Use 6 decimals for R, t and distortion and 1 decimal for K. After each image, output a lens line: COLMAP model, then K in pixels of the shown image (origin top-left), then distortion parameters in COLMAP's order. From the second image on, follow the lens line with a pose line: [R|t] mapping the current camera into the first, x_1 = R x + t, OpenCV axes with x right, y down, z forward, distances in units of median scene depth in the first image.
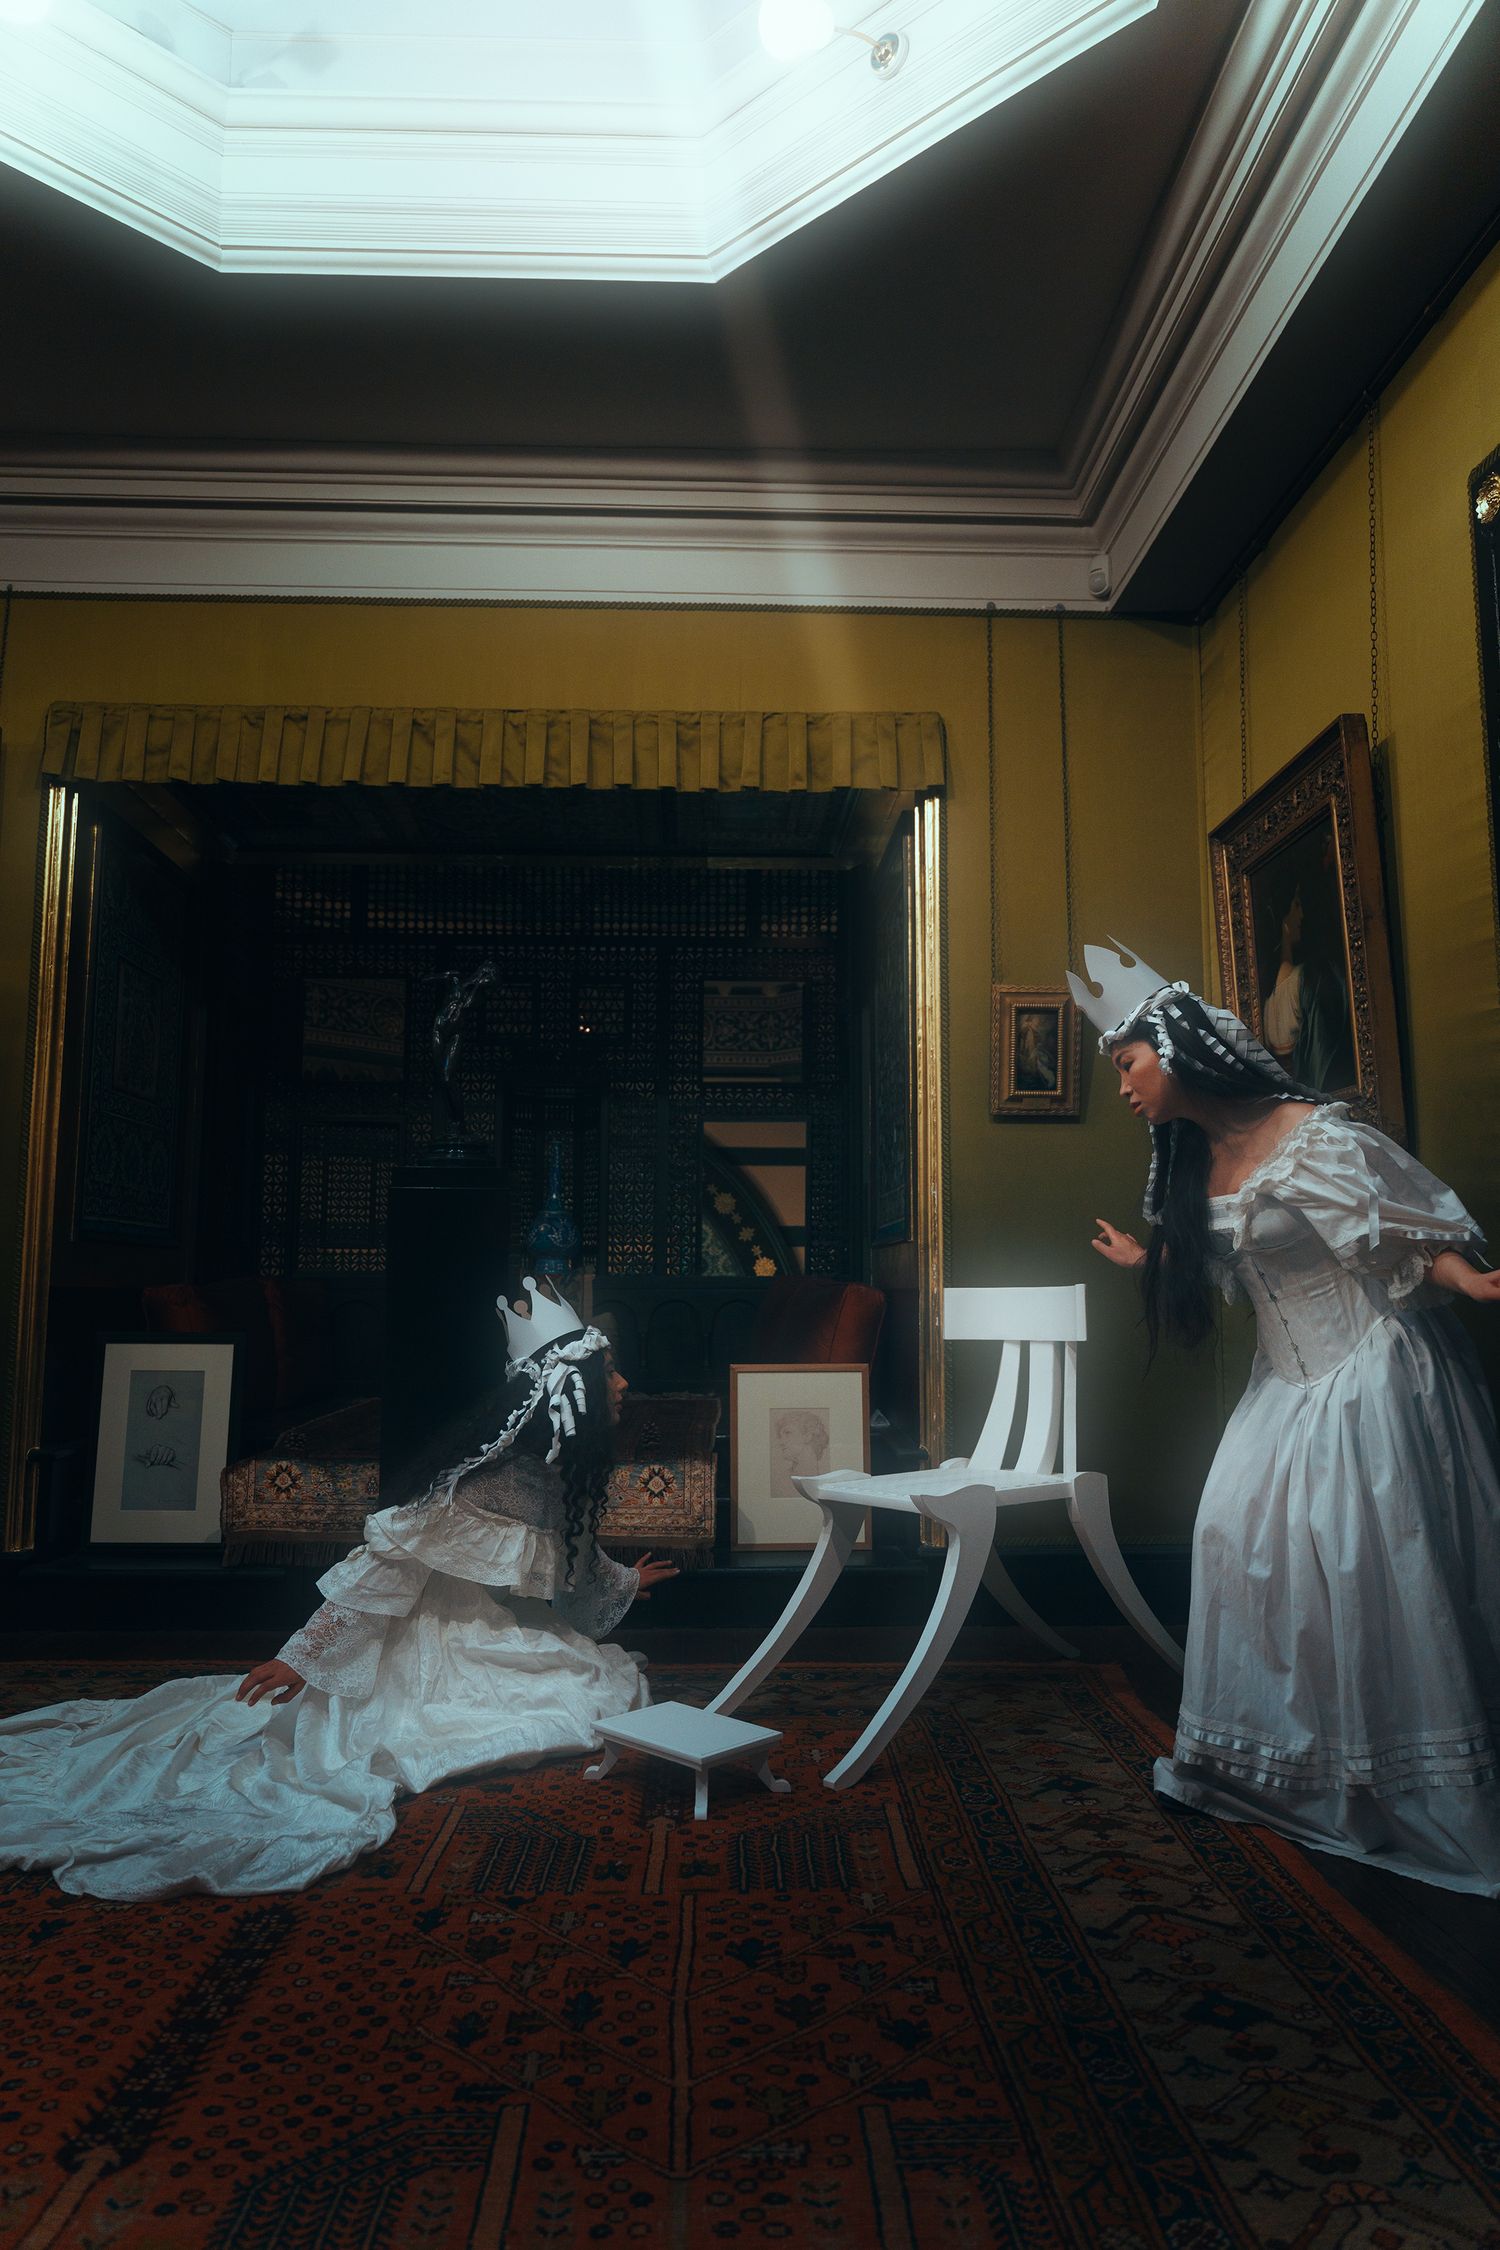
lens RADIAL K [[1483.8, 0, 752.9], [0, 1483.8, 1122.6], [0, 0, 1]] dist [-0.010549, -0.005996]
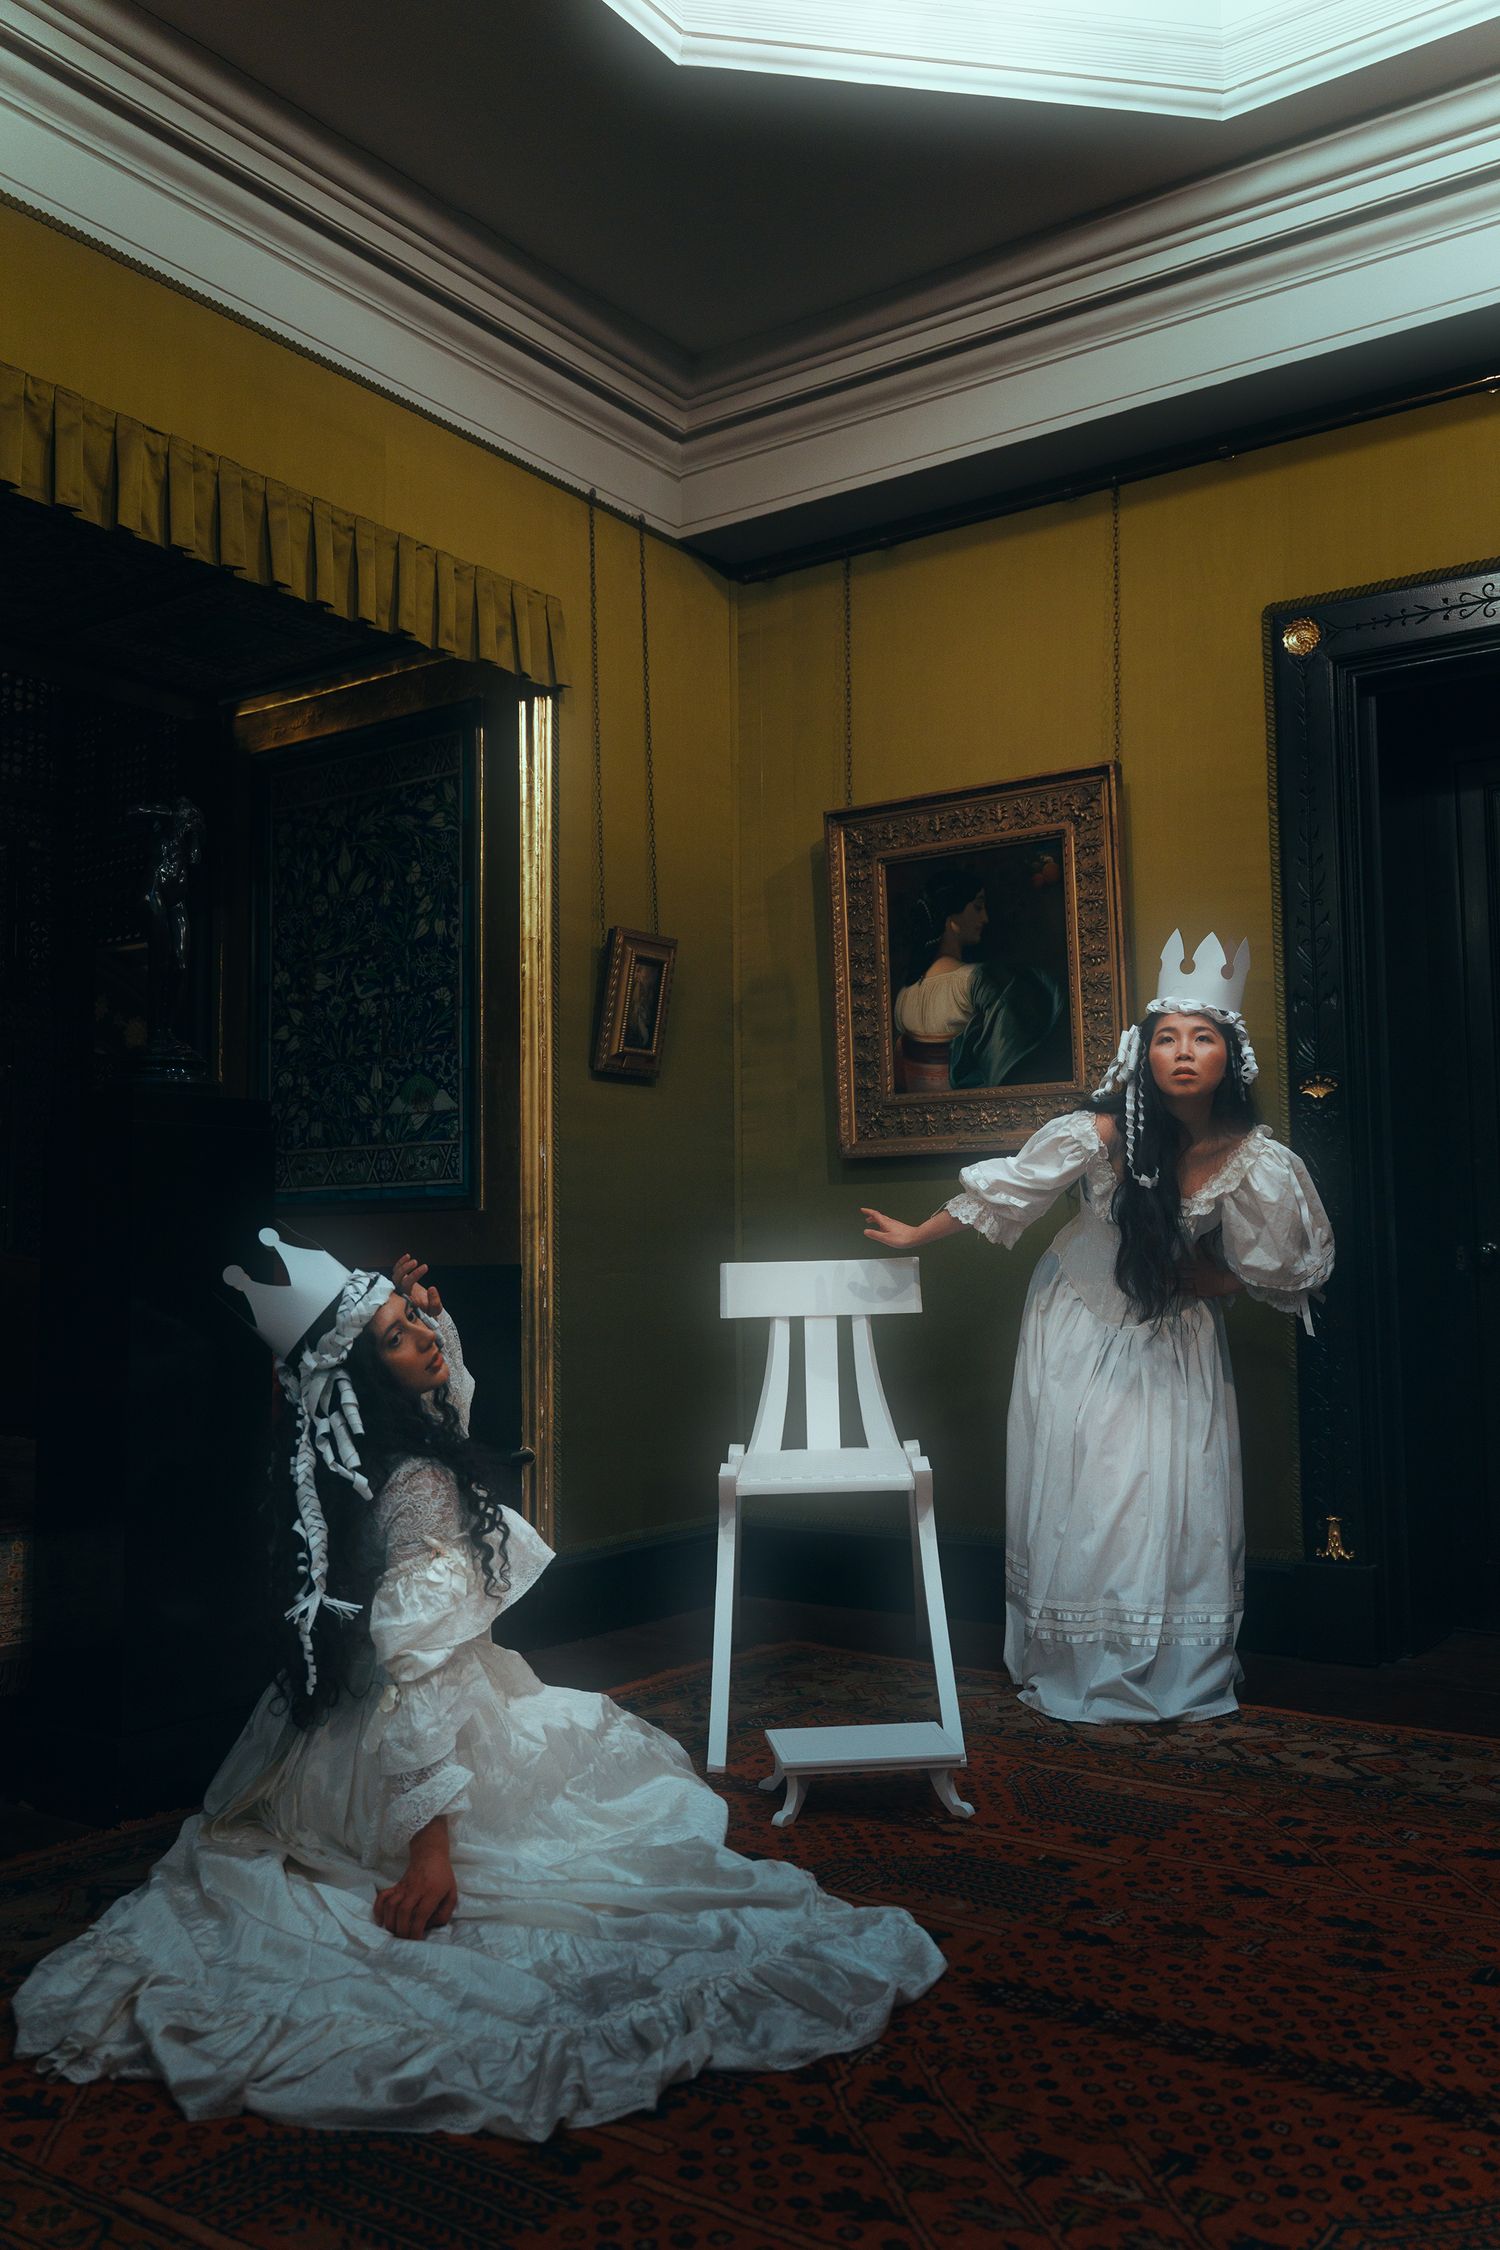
lens RADIAL K [[1841.9, 0, 747.3], [0, 1841.9, 1122.7], [0, 0, 1]] dist [-0.008033, 0.015630]
pose [[0.607342, 0.050995, 0.792802, -1.149007], [-0.076724, 0.997038, -0.005356, 0.043018], [-0.790727, -0.057574, 0.609455, 0.435201]]
